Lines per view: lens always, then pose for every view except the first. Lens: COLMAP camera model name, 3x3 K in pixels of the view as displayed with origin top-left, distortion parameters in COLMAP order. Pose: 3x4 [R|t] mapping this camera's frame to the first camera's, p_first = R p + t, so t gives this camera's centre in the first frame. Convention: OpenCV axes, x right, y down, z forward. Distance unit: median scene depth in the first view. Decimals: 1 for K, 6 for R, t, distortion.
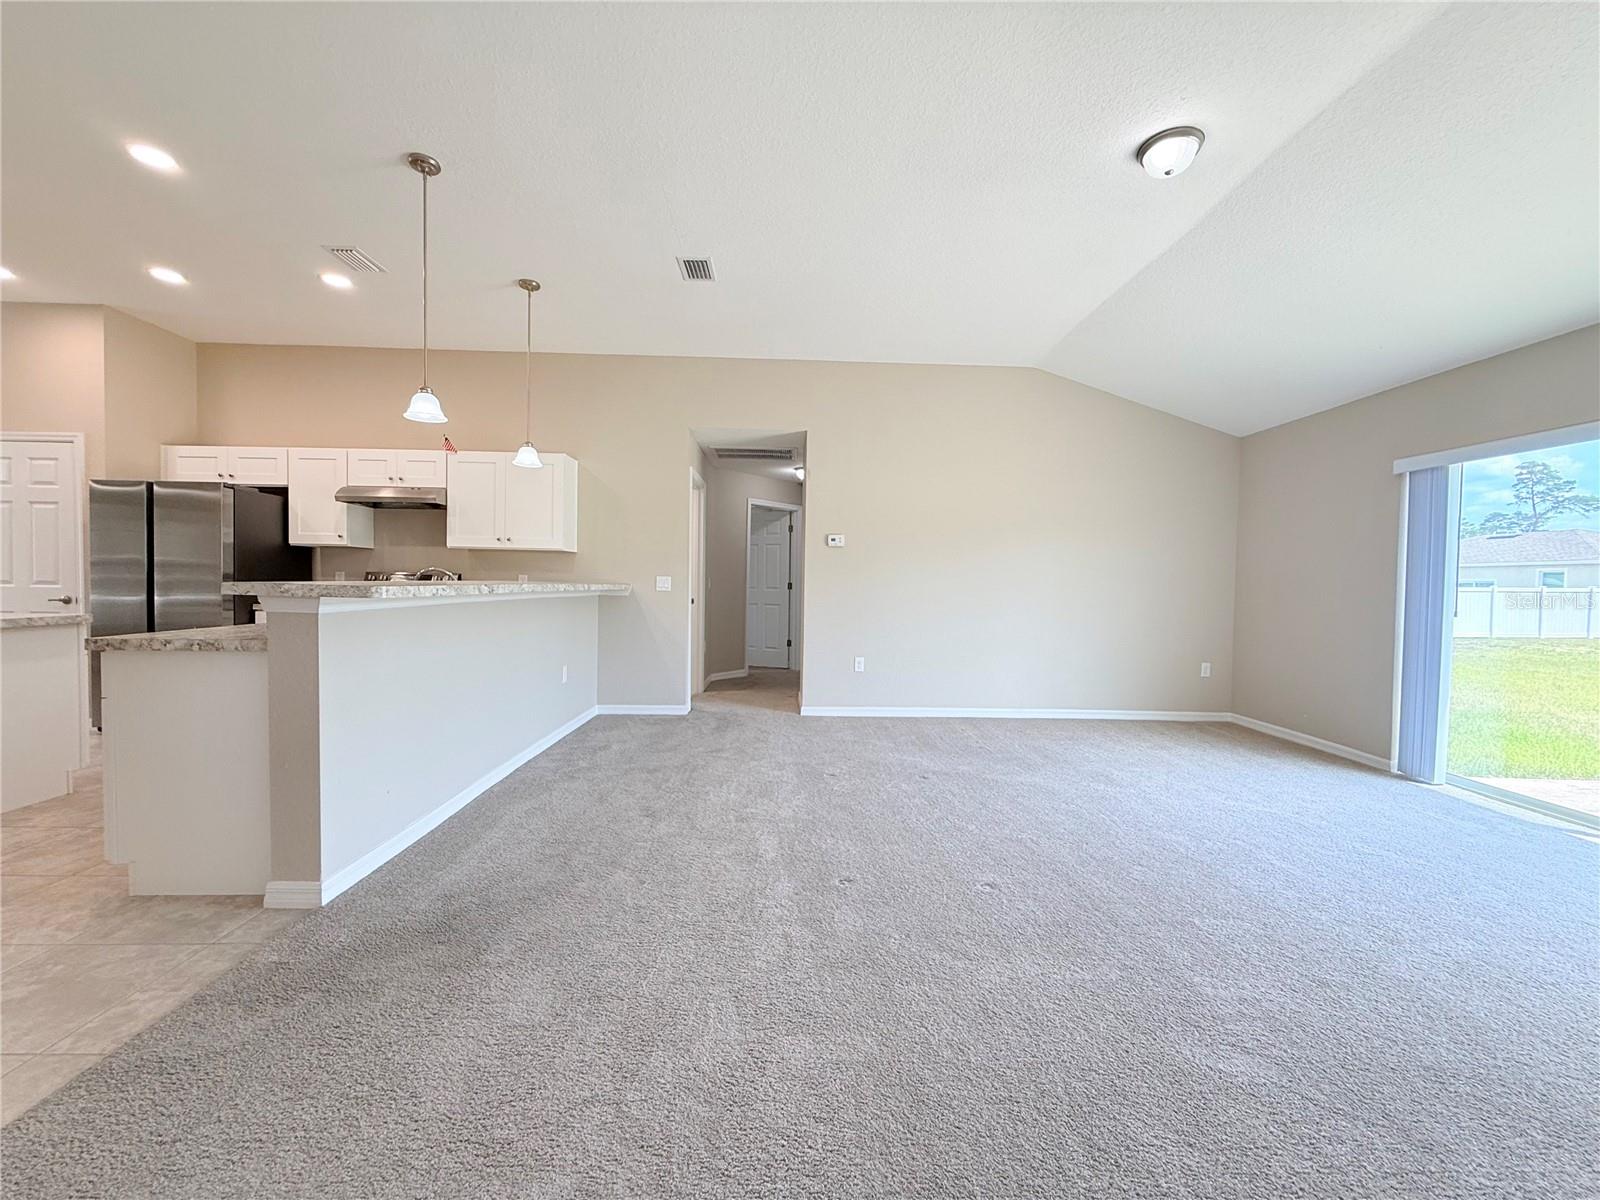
lens RADIAL K [[639.6, 0, 798.0], [0, 639.6, 599.5], [0, 0, 1]] dist [-0.000612, 0.000367]
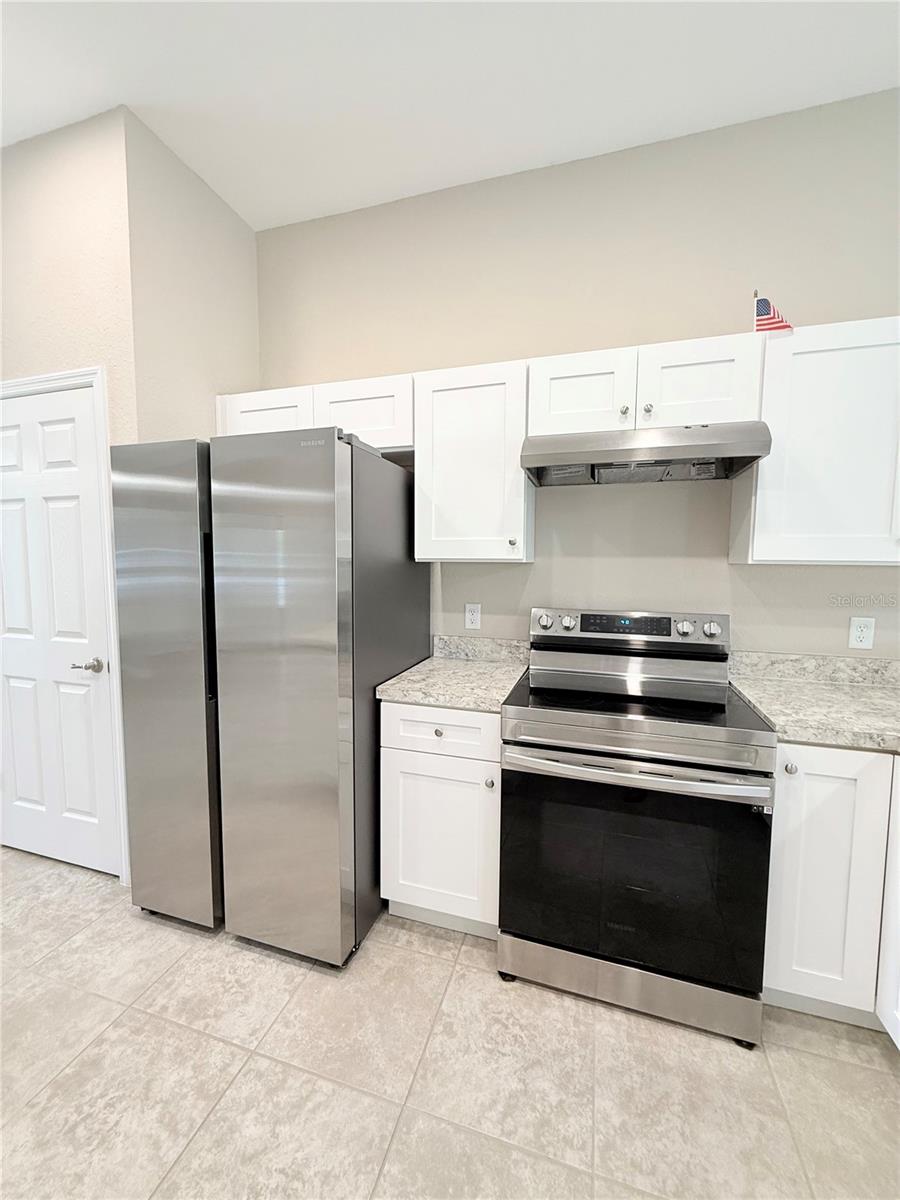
lens RADIAL K [[480.3, 0, 451.1], [0, 480.3, 598.1], [0, 0, 1]] dist [0.000259, 0.000015]
pose [[0.949374, 0.013806, -0.313843, -0.702548], [0.001853, 0.998770, 0.049541, -0.081669], [0.314142, -0.047615, 0.948181, 0.691683]]
